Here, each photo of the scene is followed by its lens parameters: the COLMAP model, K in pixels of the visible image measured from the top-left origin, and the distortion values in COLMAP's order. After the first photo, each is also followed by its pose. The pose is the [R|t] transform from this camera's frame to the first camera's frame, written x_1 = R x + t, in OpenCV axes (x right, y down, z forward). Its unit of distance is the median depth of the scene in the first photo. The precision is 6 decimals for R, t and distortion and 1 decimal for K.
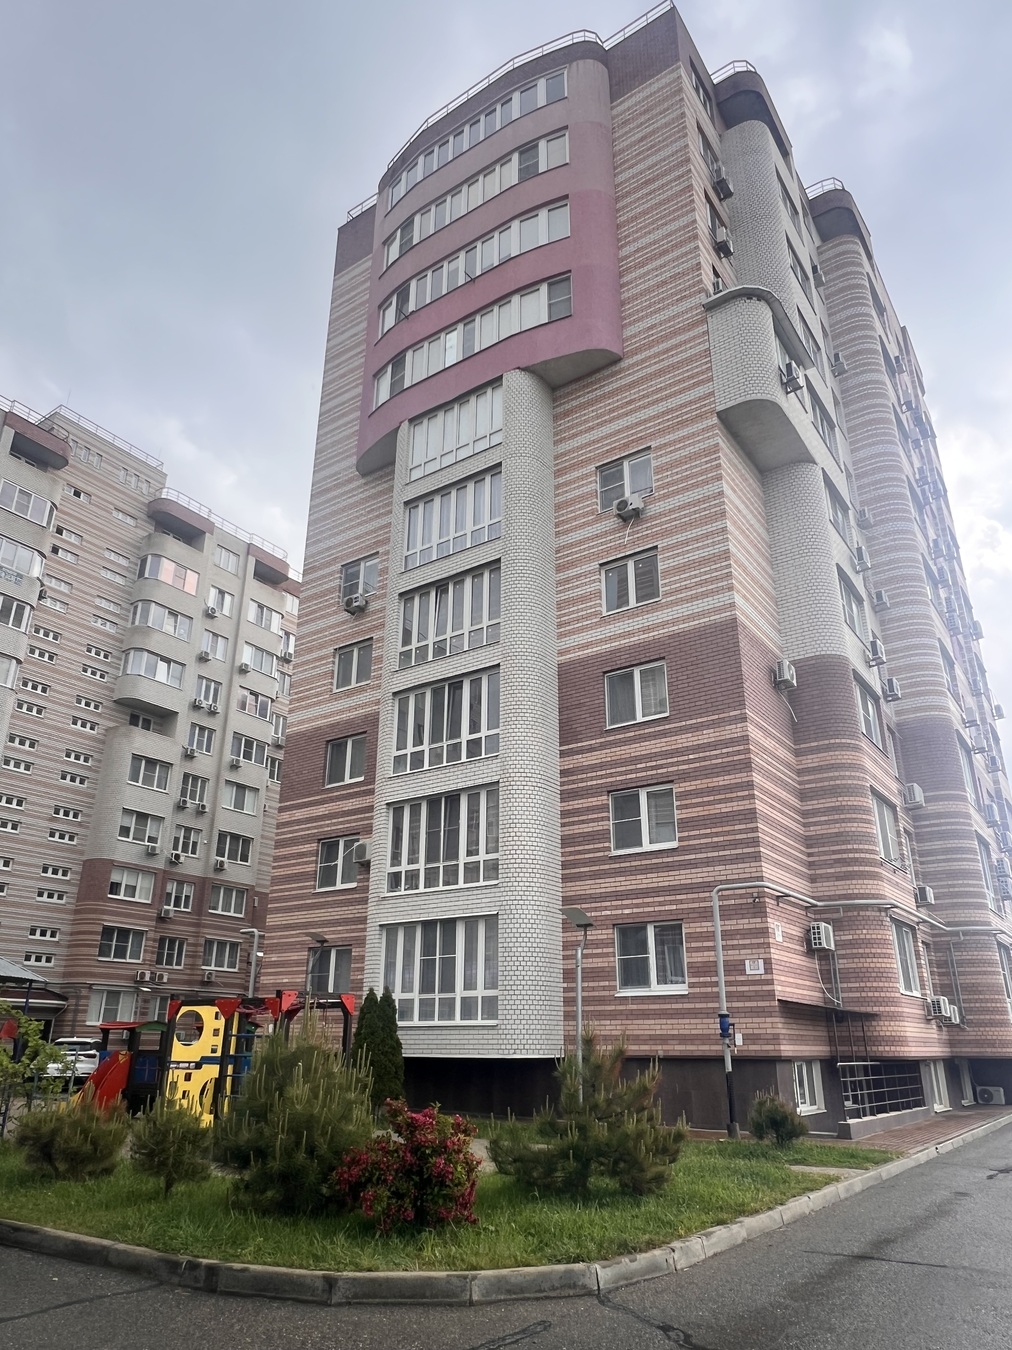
lens RADIAL K [[906.7, 0, 506.0], [0, 906.7, 675.0], [0, 0, 1]] dist [-0.003734, -0.003911]
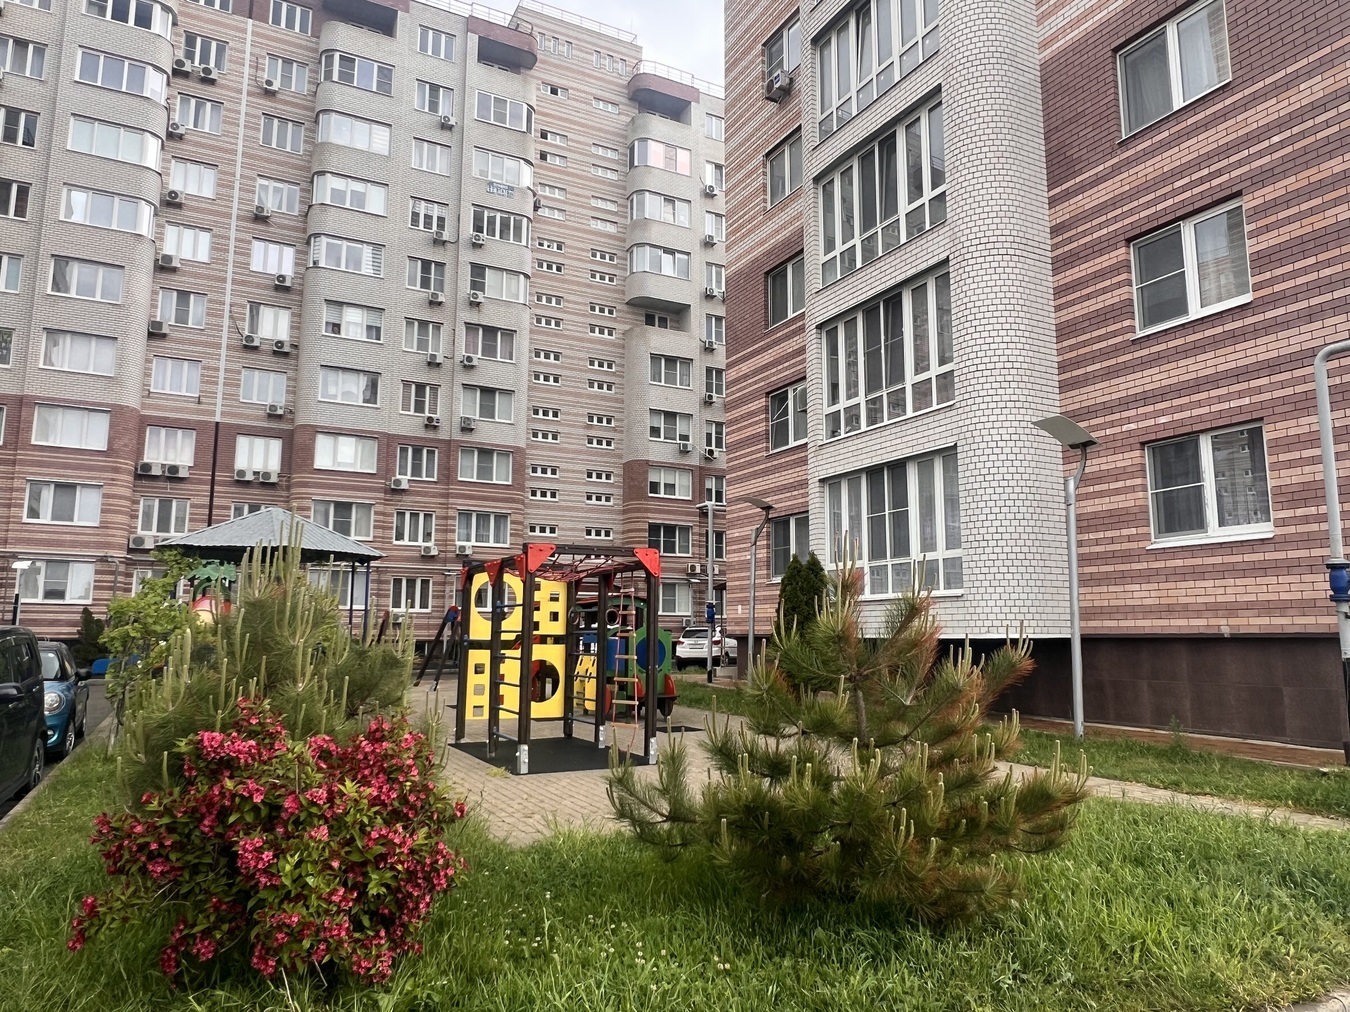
lens RADIAL K [[906.7, 0, 674.5], [0, 906.7, 510.3], [0, 0, 1]] dist [-0.003734, -0.003911]
pose [[0.886190, -0.066839, -0.458476, 0.099863], [0.178573, 0.962363, 0.204865, 0.113252], [0.427527, -0.263421, 0.864772, 0.254572]]
